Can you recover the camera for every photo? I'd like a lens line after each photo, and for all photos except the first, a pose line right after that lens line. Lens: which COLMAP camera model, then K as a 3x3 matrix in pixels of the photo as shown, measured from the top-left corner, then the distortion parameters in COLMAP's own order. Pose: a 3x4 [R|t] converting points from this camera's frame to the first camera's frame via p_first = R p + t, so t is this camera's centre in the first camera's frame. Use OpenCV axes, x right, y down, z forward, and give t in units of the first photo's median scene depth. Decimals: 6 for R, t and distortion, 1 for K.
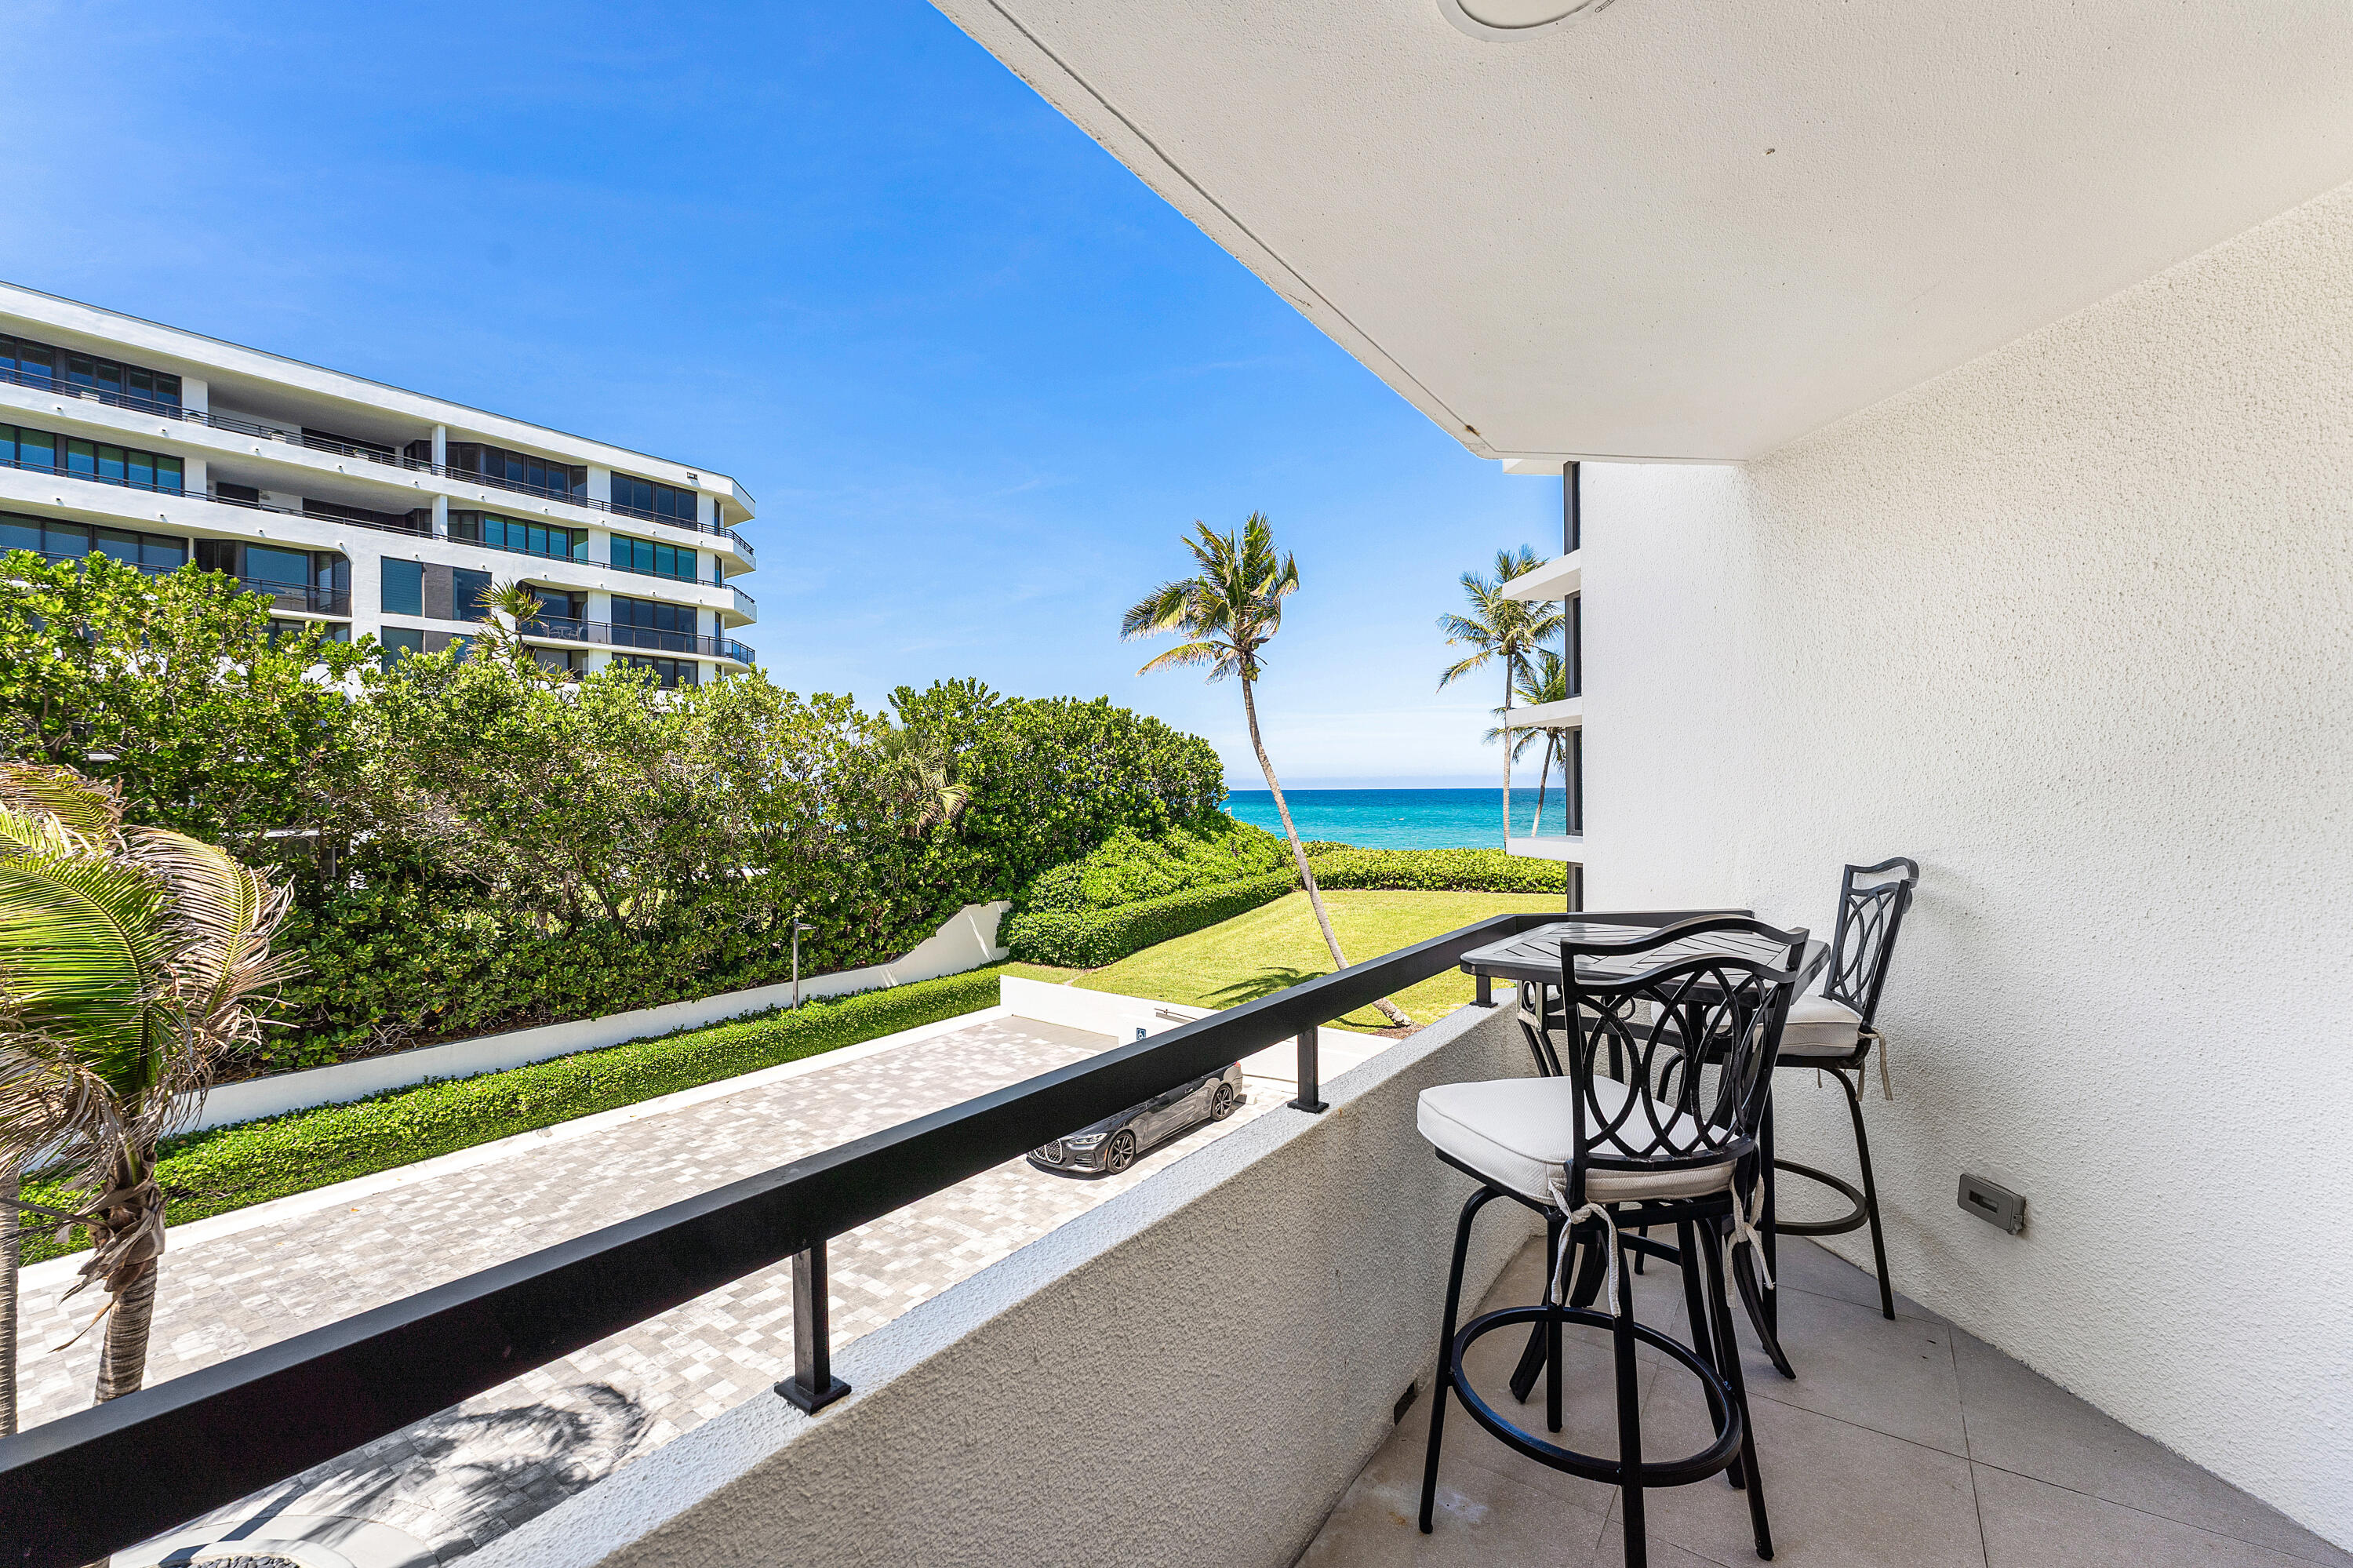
lens RADIAL K [[956.3, 0, 1193.3], [0, 956.3, 789.8], [0, 0, 1]] dist [-0.000558, 0.000007]
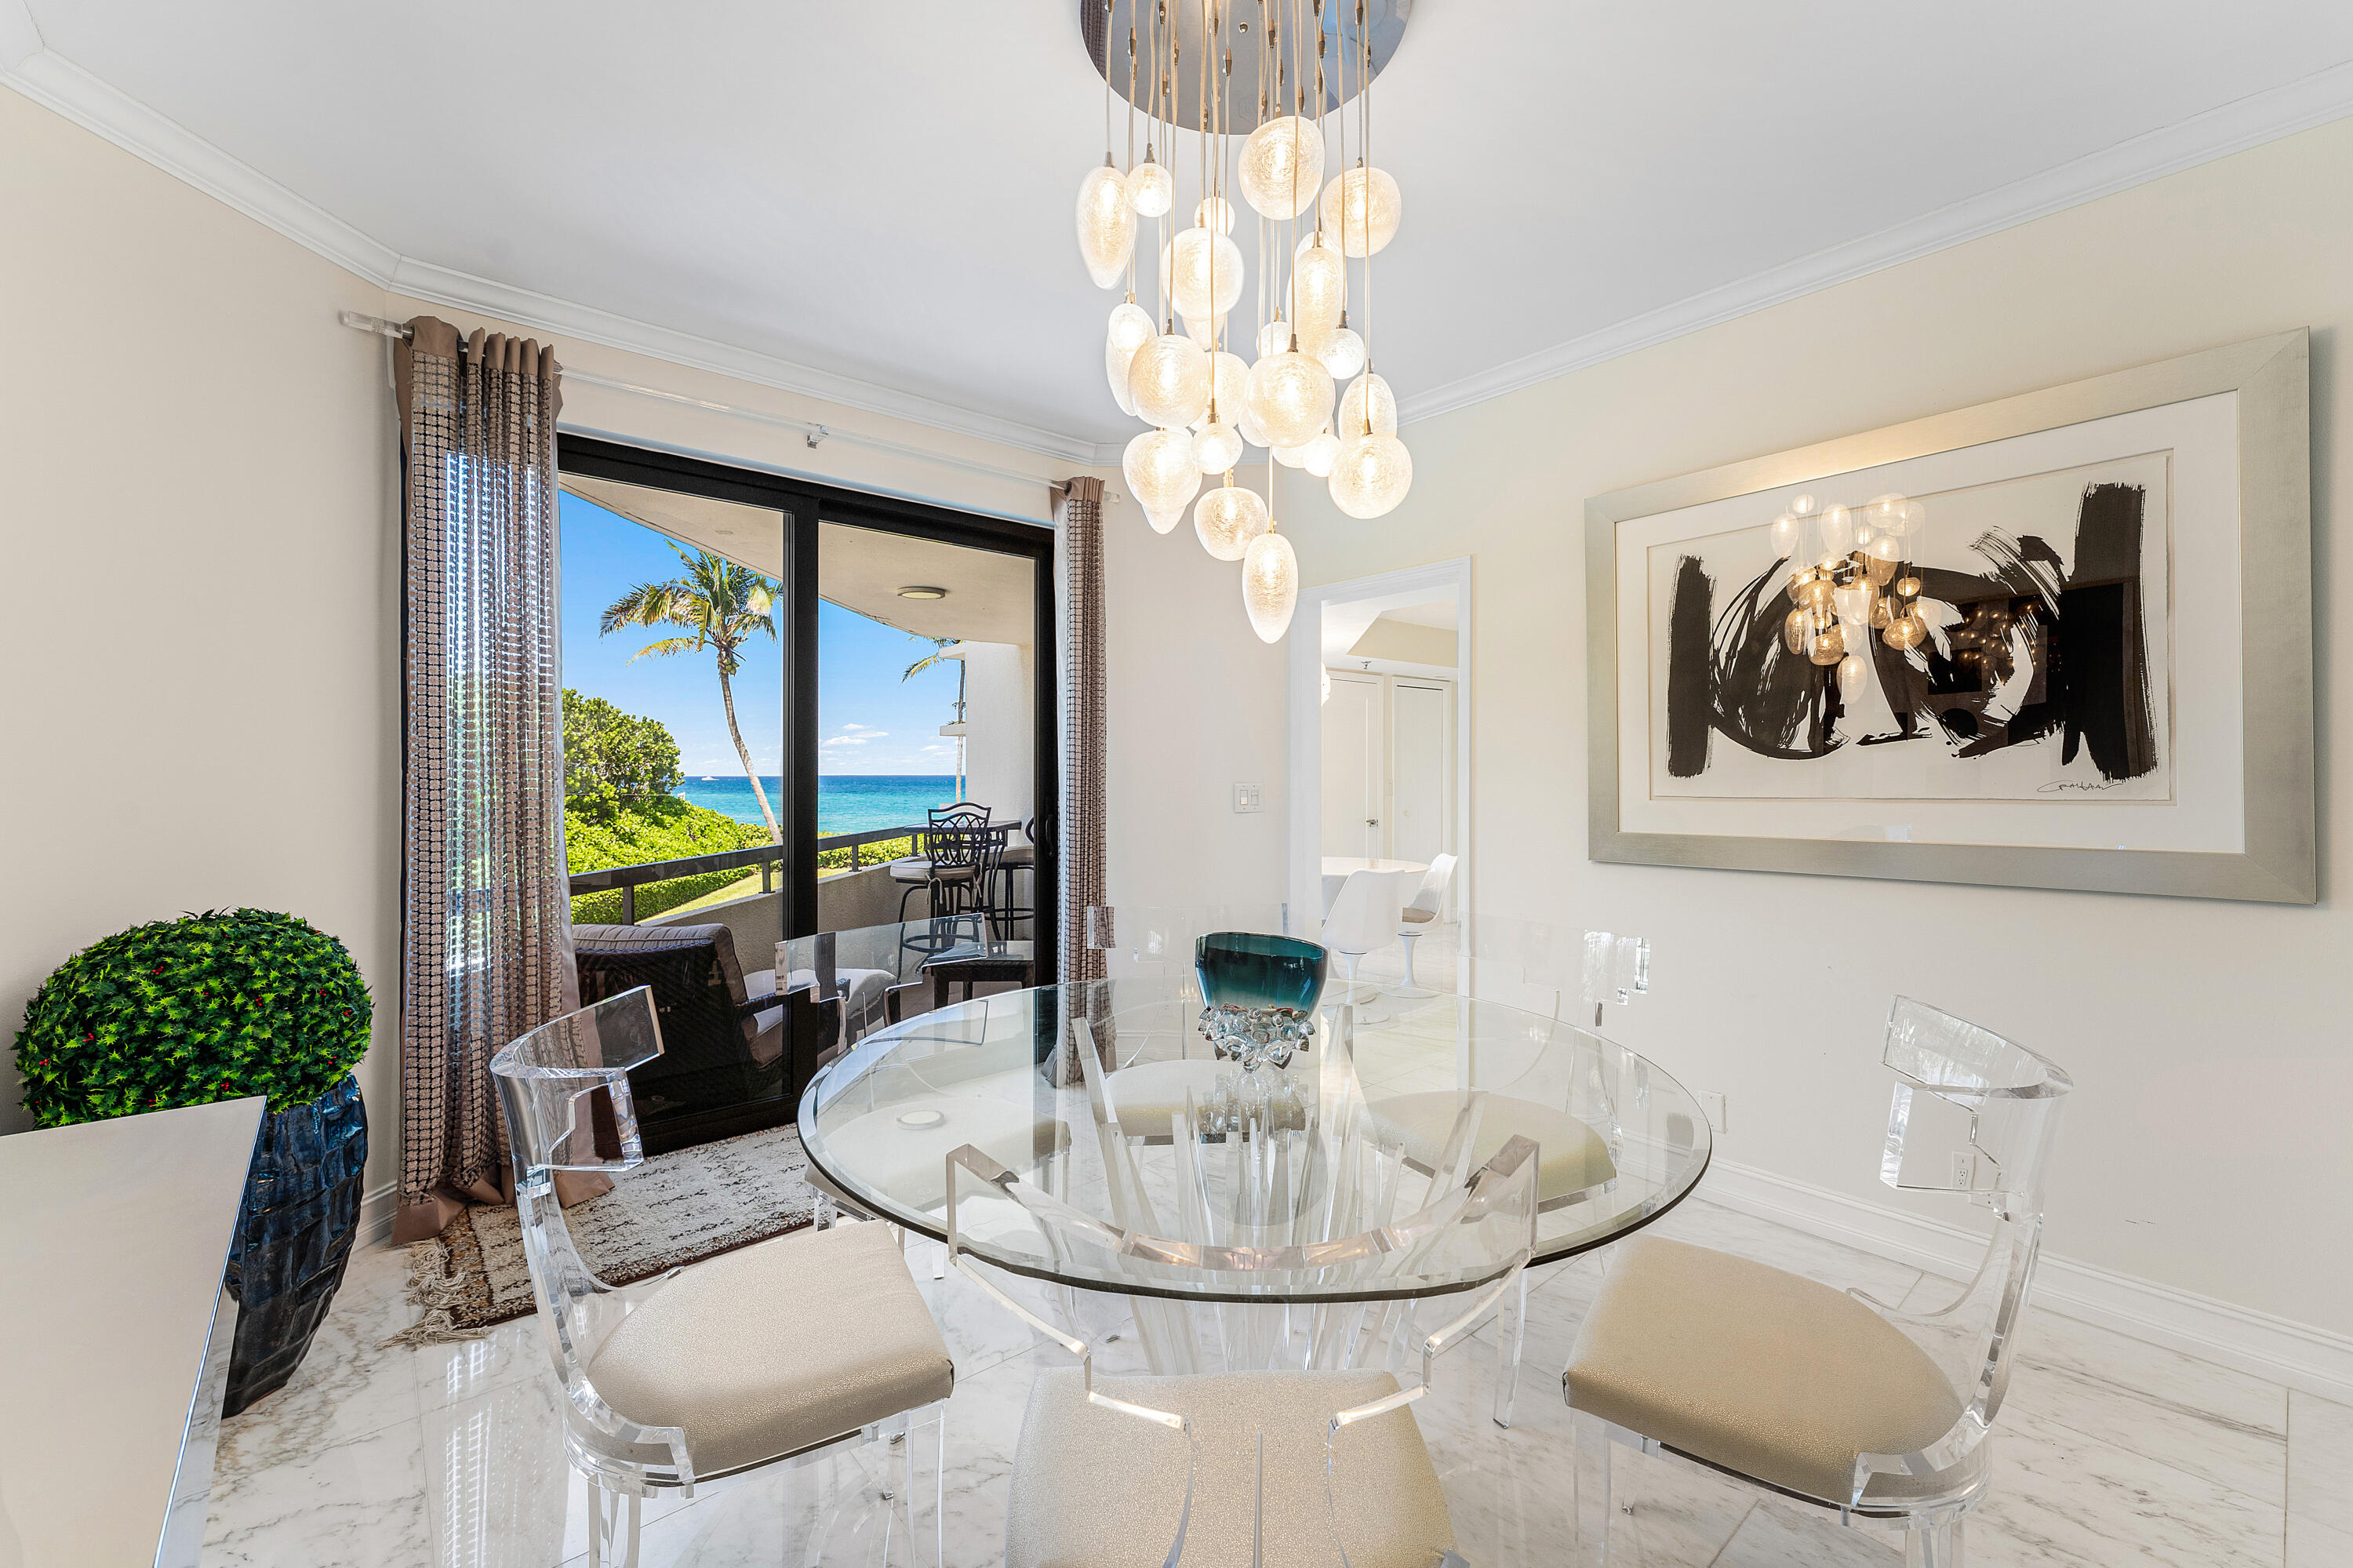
lens RADIAL K [[949.5, 0, 1177.6], [0, 949.5, 761.4], [0, 0, 1]] dist [-0.000383, -0.000035]
pose [[0.858913, 0.012119, 0.511979, -0.037941], [-0.004261, 0.999854, -0.016519, 0.001094], [-0.512104, 0.012007, 0.858839, -0.142059]]
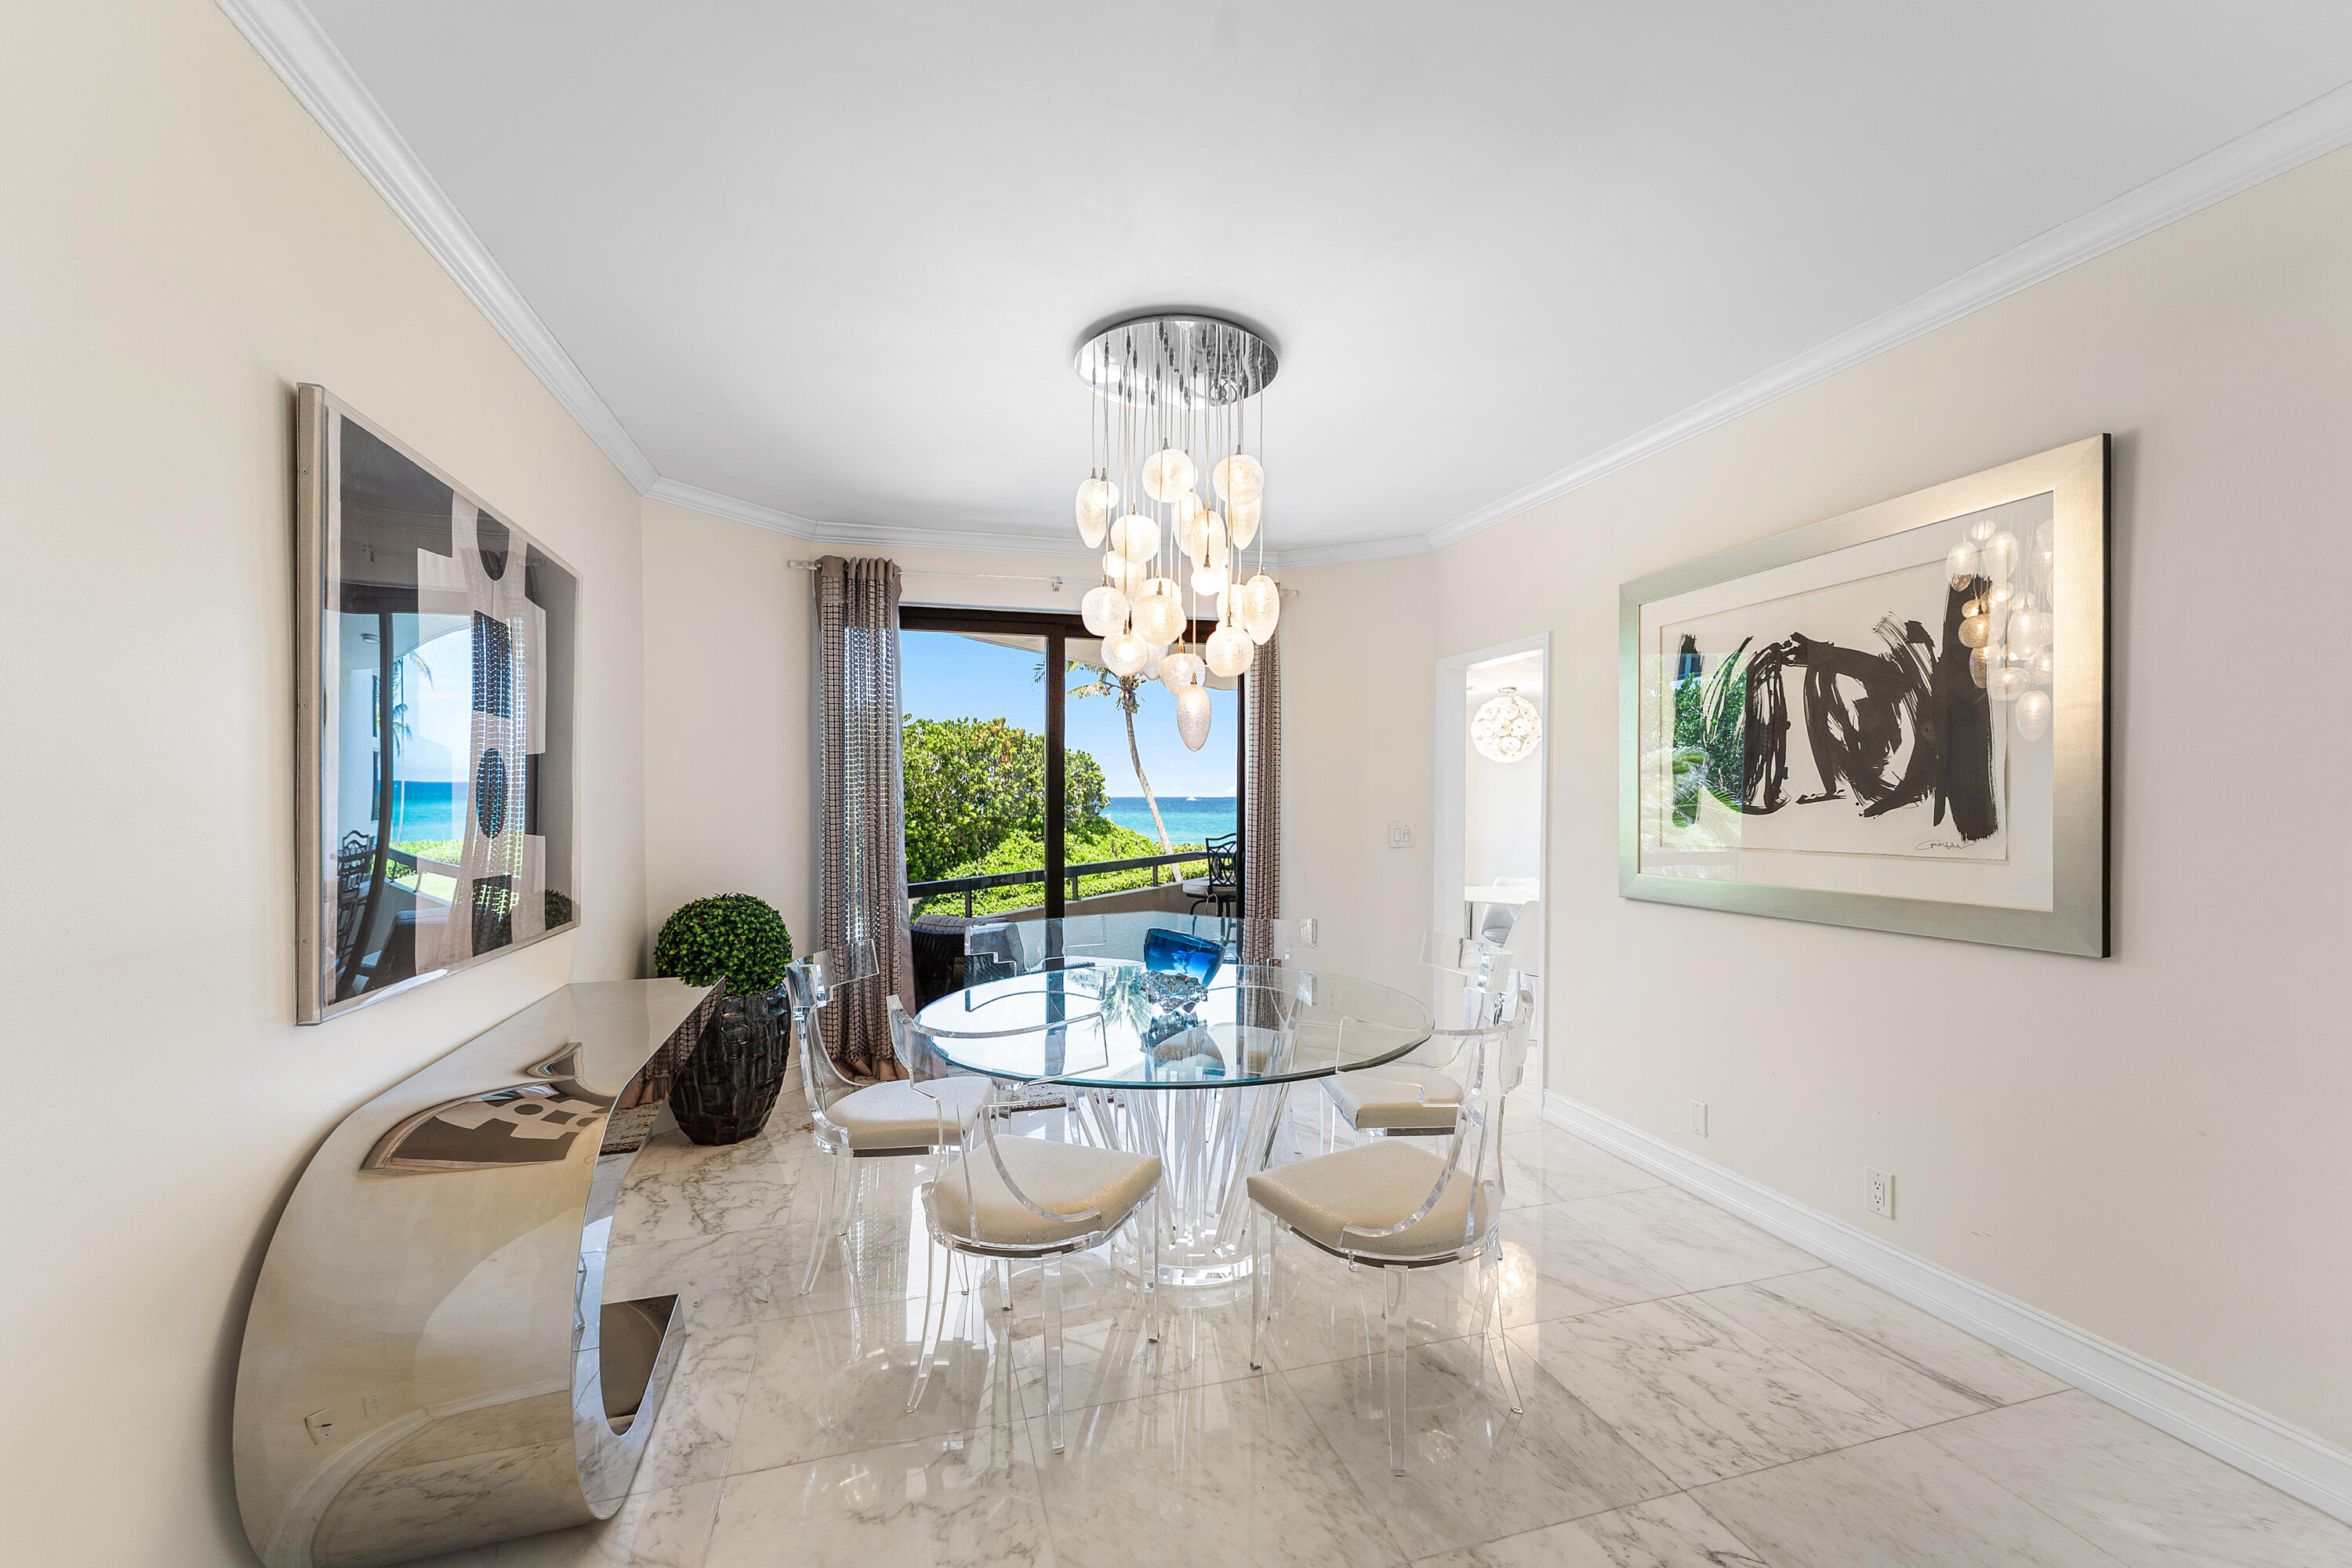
lens RADIAL K [[955.8, 0, 1192.8], [0, 955.8, 789.8], [0, 0, 1]] dist [-0.000558, 0.000007]
pose [[0.991577, 0.001514, 0.129510, -0.015267], [-0.000622, 0.999976, -0.006928, -0.002792], [-0.129517, 0.006789, 0.991554, -0.189457]]
